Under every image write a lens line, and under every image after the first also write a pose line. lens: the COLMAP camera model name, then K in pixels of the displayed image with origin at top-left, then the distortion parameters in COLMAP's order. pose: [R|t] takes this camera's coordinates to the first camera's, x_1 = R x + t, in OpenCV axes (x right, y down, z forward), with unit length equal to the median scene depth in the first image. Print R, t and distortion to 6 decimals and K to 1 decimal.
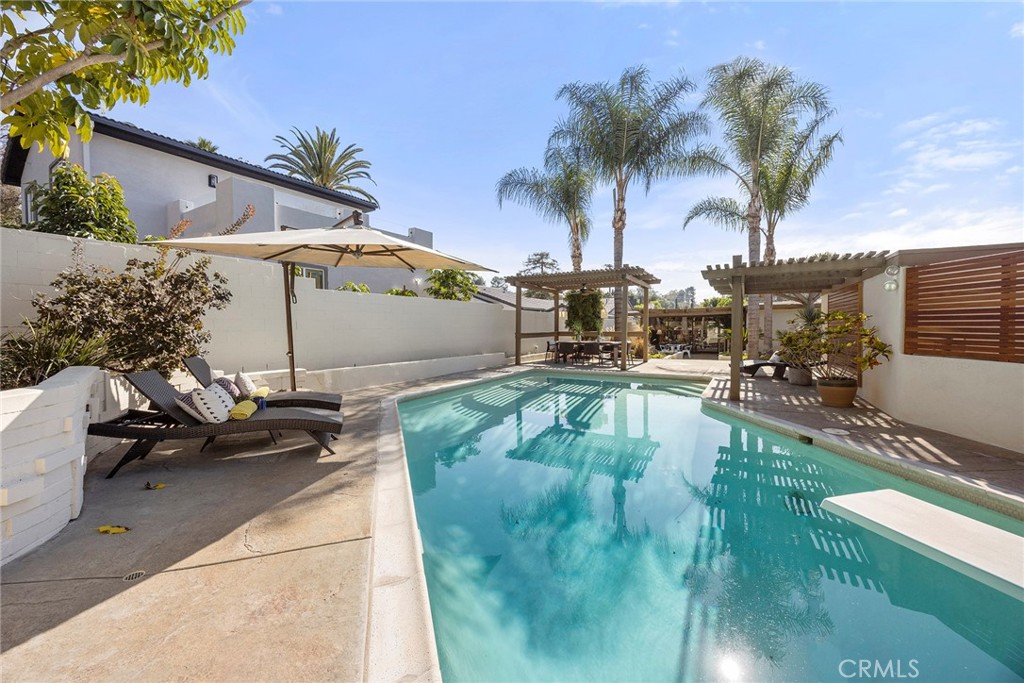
lens RADIAL K [[393.0, 0, 513.4], [0, 393.0, 335.3], [0, 0, 1]] dist [-0.001433, -0.000278]
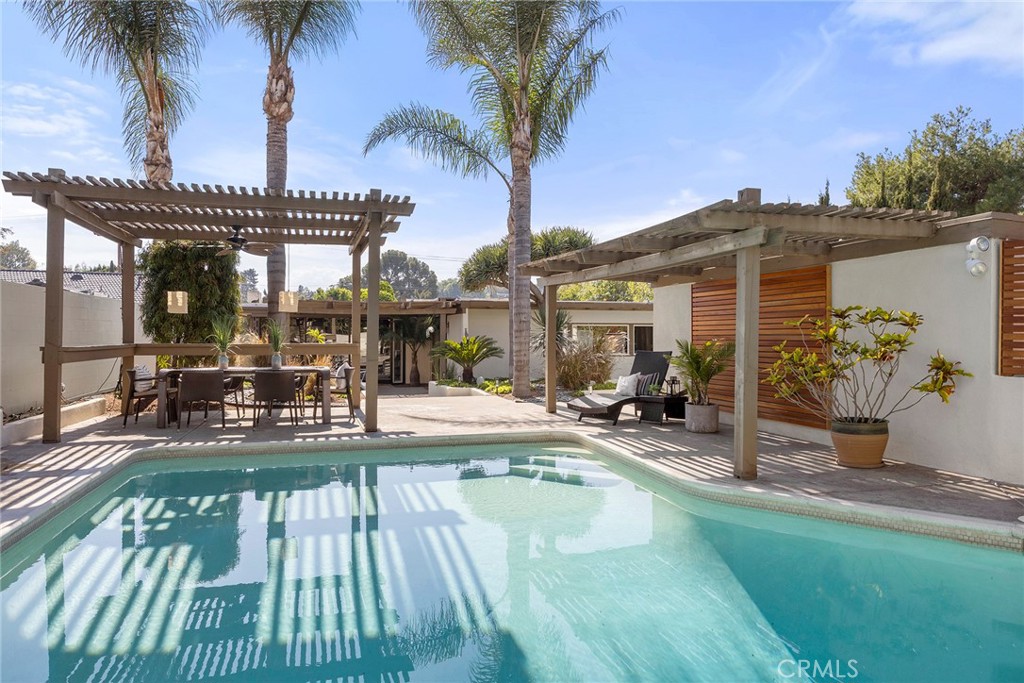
lens RADIAL K [[685.9, 0, 510.6], [0, 685.9, 343.0], [0, 0, 1]] dist [0.037765, -0.000008]
pose [[0.700490, 0.004178, 0.713649, -0.128338], [0.006941, 0.999896, -0.012667, 0.001178], [-0.713628, 0.013827, 0.700388, 0.281468]]
